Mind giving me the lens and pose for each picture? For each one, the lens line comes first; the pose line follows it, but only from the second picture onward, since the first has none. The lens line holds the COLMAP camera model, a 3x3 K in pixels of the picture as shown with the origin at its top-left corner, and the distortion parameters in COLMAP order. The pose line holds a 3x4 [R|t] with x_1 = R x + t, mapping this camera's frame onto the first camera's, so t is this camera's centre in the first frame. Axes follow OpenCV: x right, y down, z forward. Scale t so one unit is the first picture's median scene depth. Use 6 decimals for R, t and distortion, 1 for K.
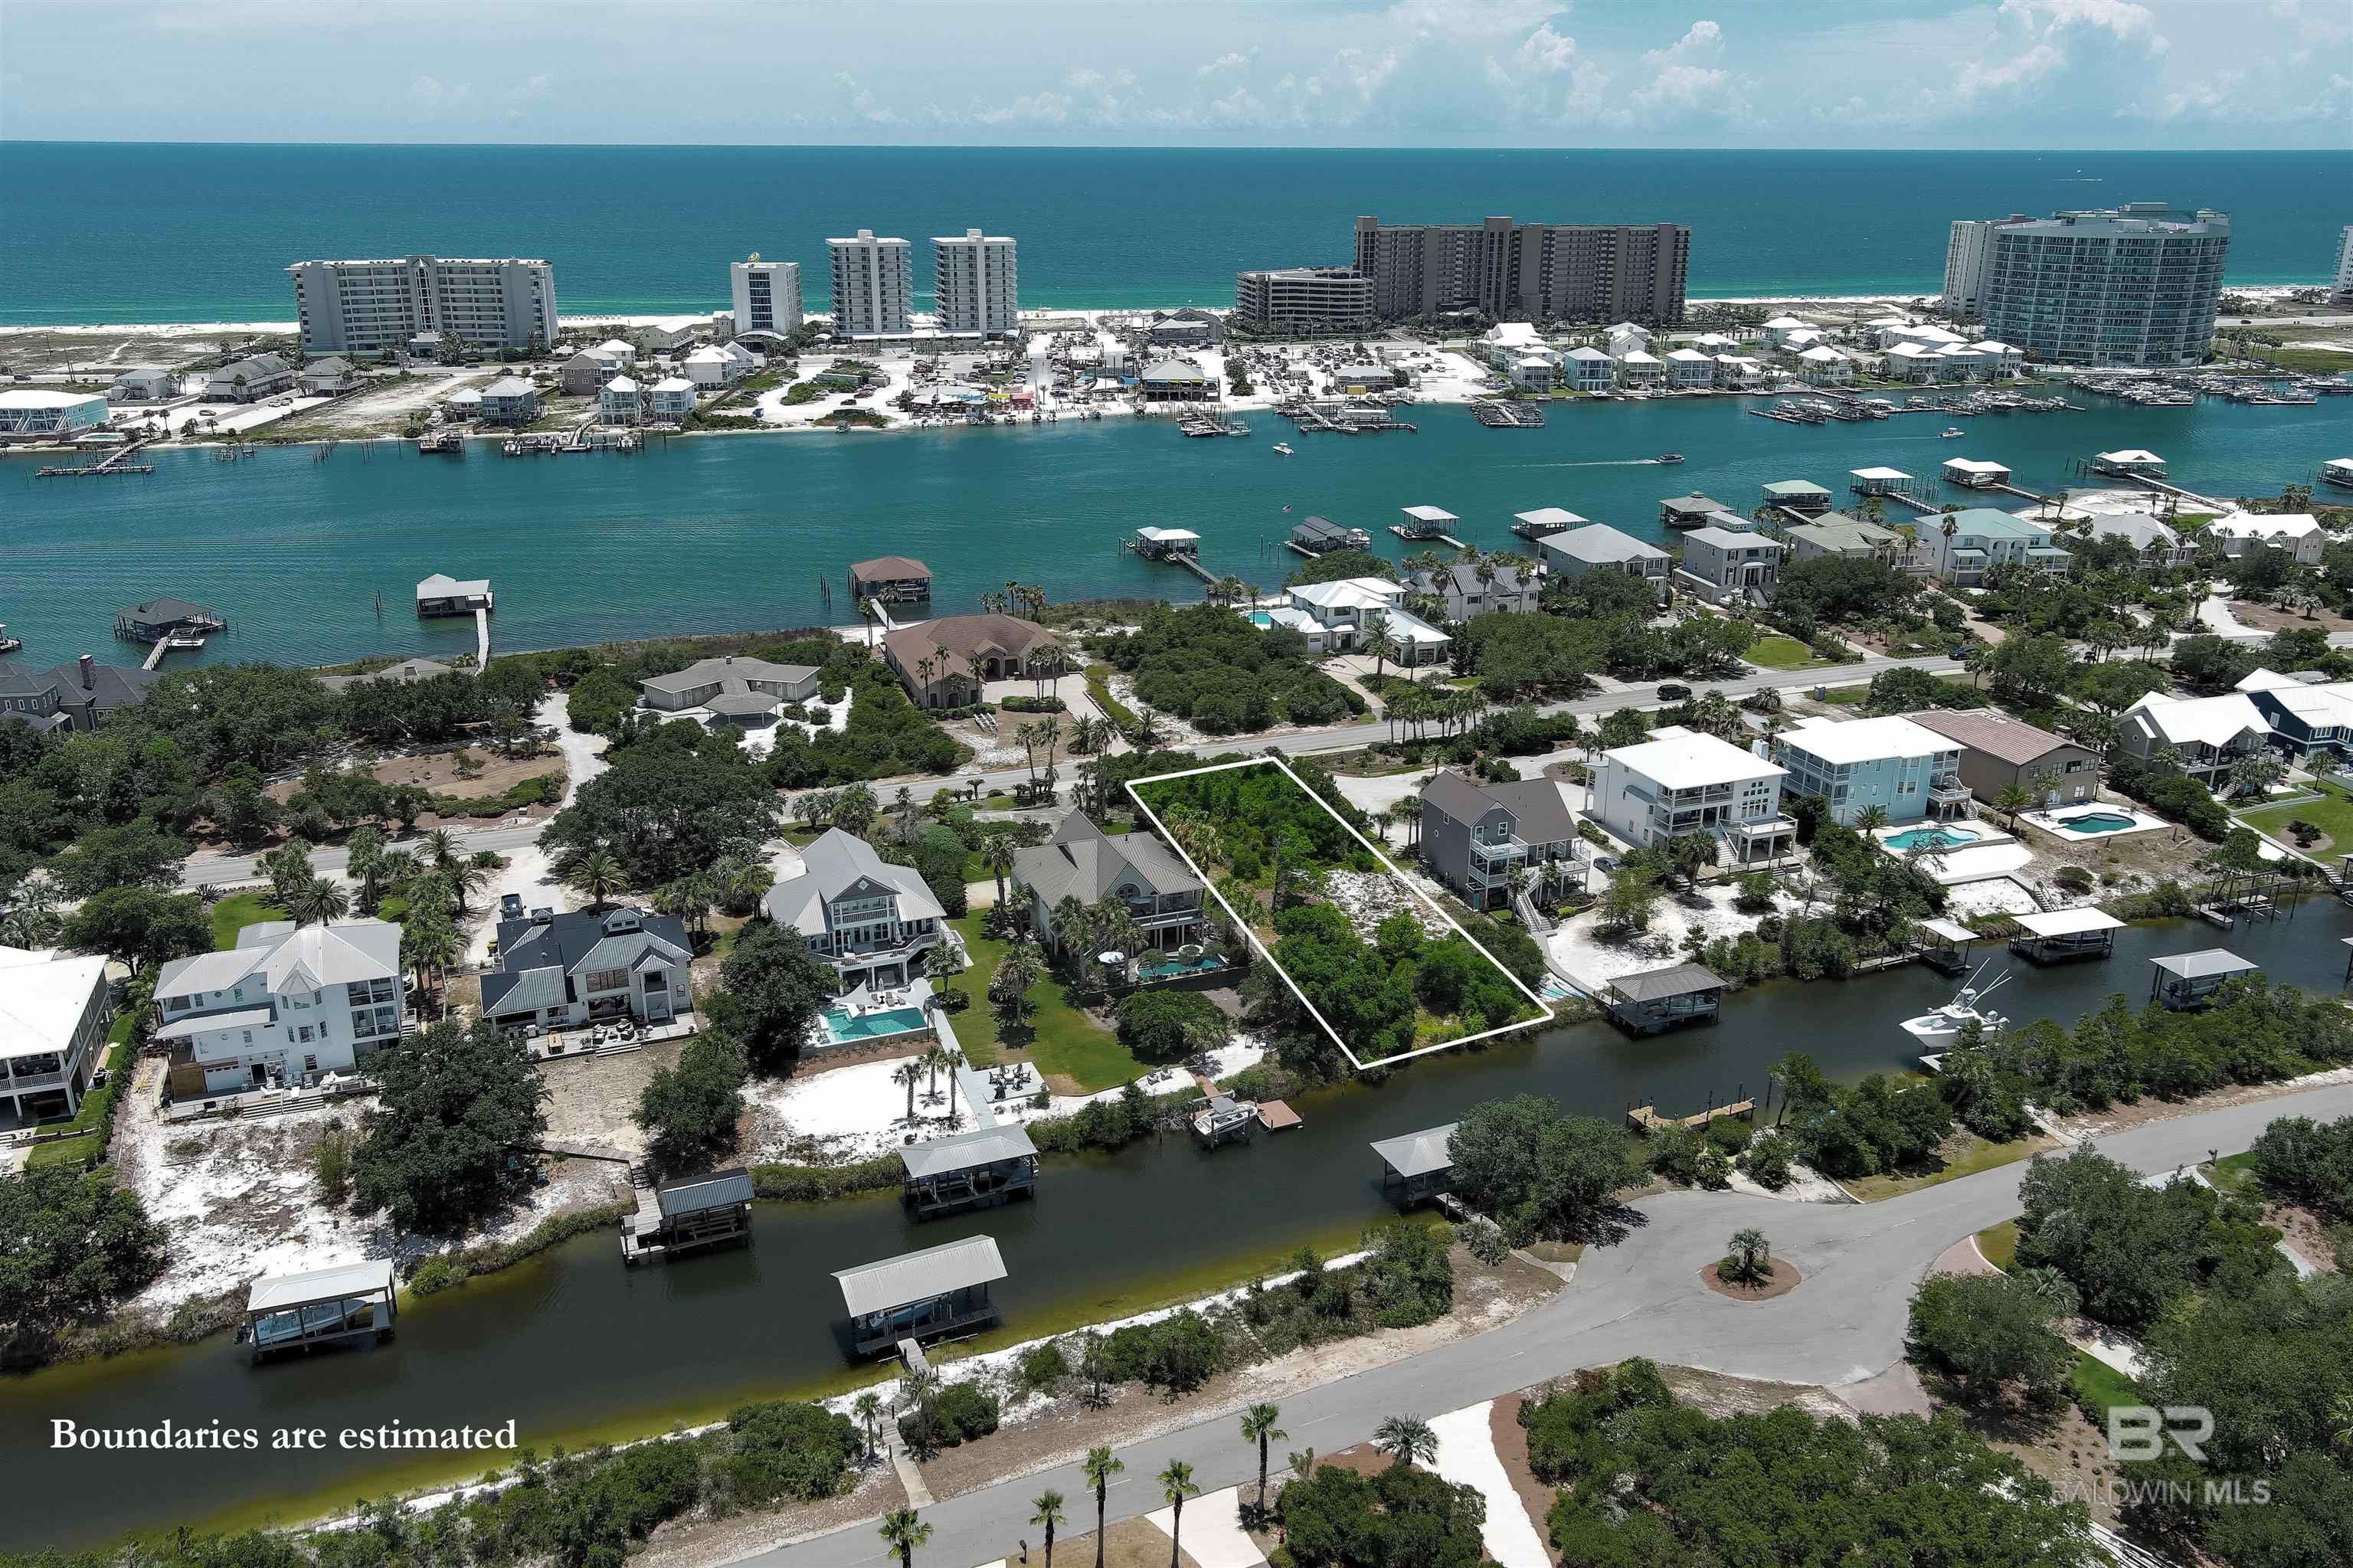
lens RADIAL K [[1805.3, 0, 1171.2], [0, 1805.3, 781.8], [0, 0, 1]] dist [0.026350, -0.034804]
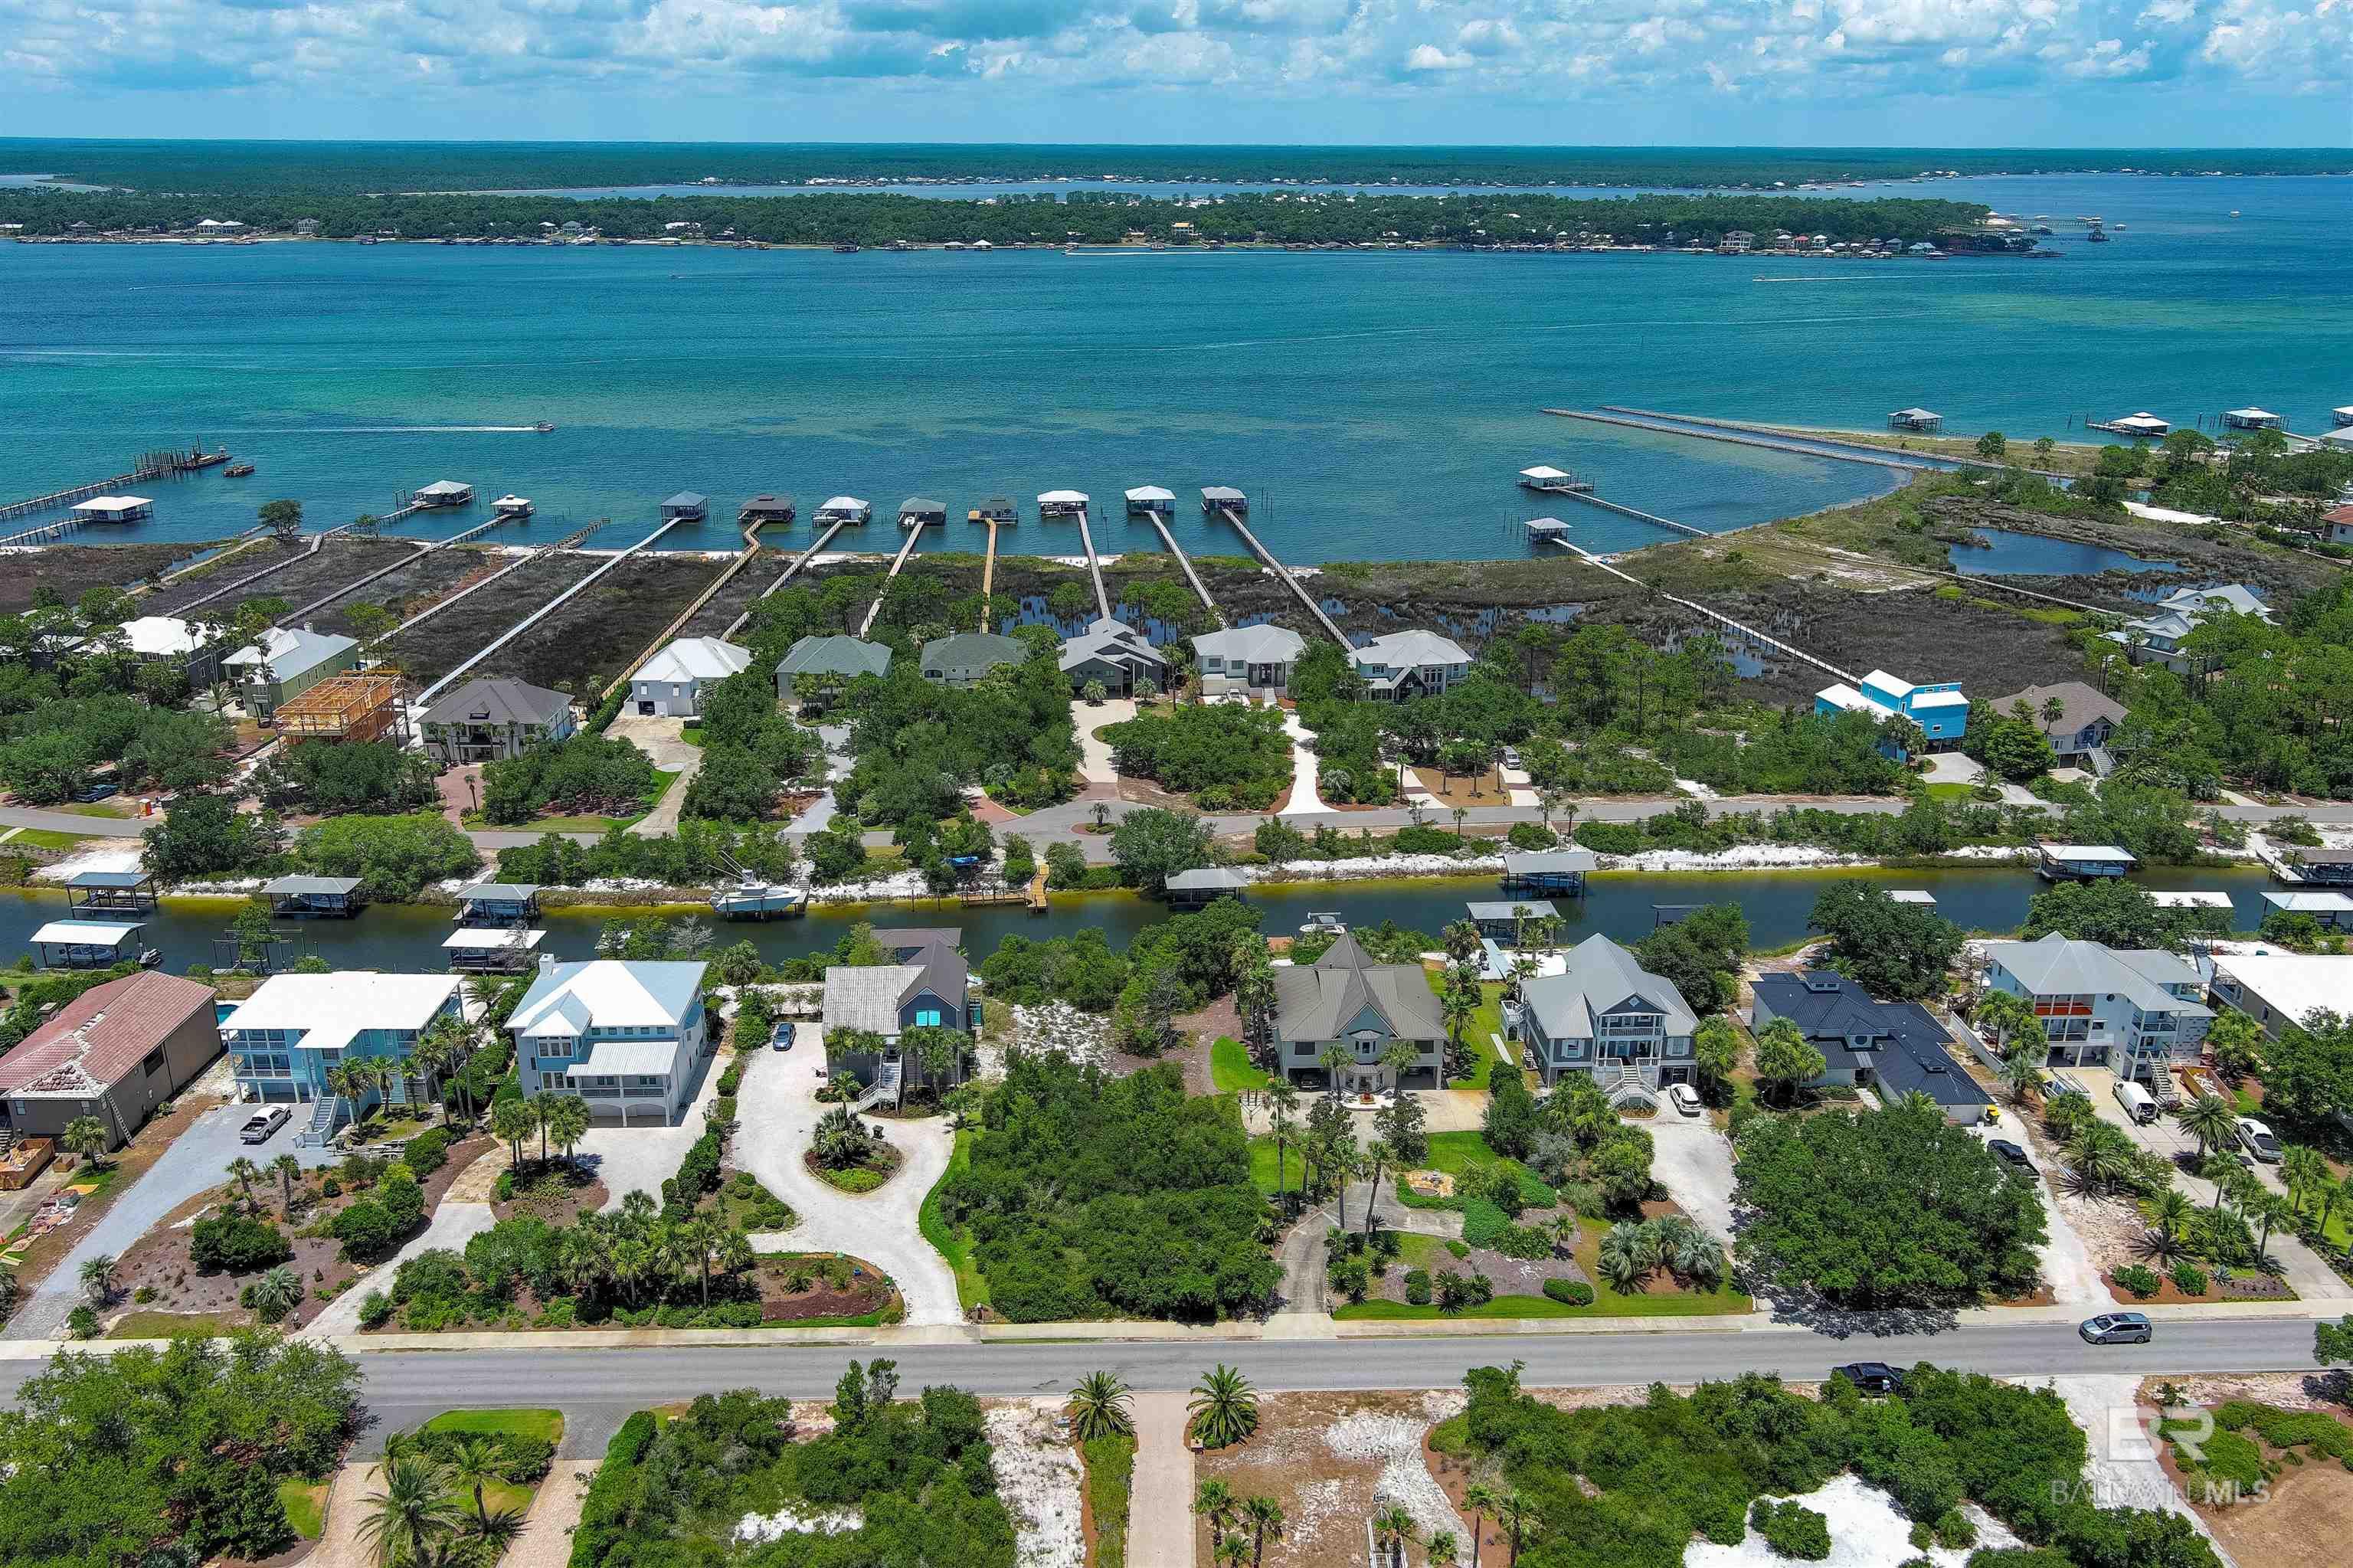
lens RADIAL K [[1805.3, 0, 1171.2], [0, 1805.3, 781.8], [0, 0, 1]] dist [0.026350, -0.034804]
pose [[-0.945273, -0.115896, 0.305002, -0.176276], [0.101771, 0.783423, 0.613099, -0.503365], [-0.310002, 0.610587, -0.728754, 1.284308]]
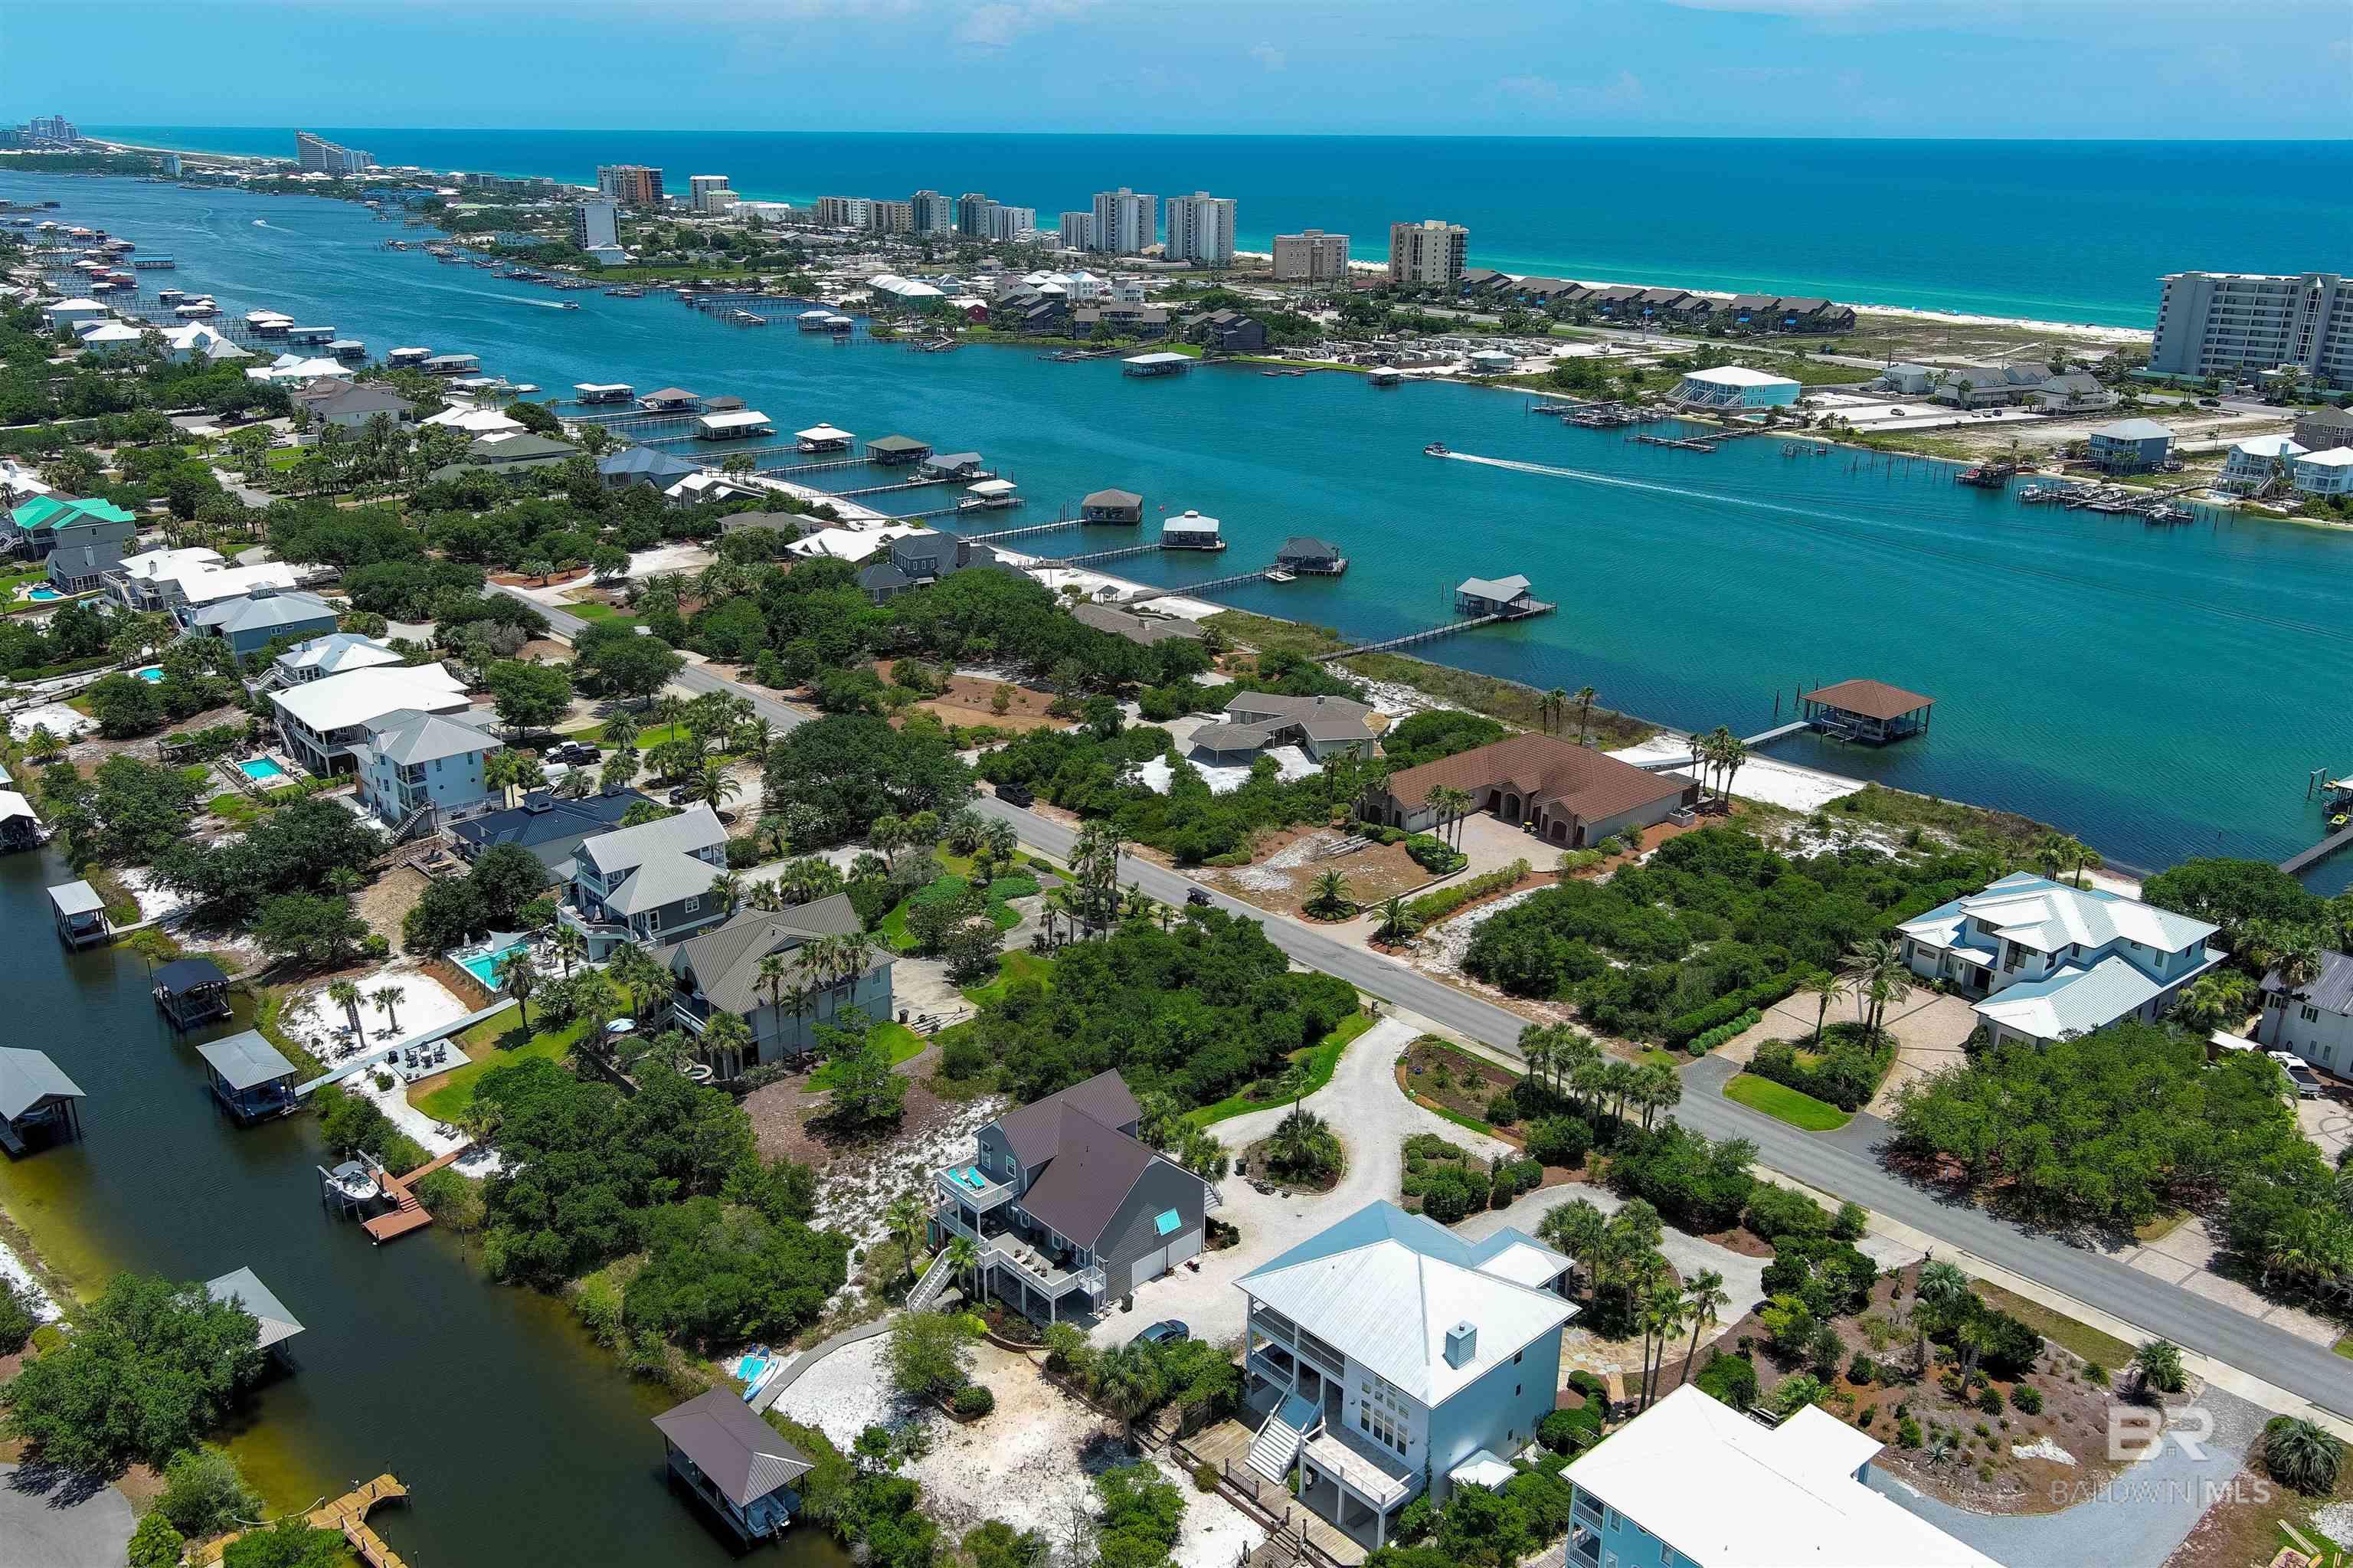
lens RADIAL K [[1810.1, 0, 1171.1], [0, 1810.1, 819.9], [0, 0, 1]] dist [0.024942, -0.035477]
pose [[0.362238, 0.330467, -0.871536, 0.594192], [-0.315544, 0.923306, 0.218947, -0.204467], [0.877049, 0.195697, 0.438734, 0.593700]]
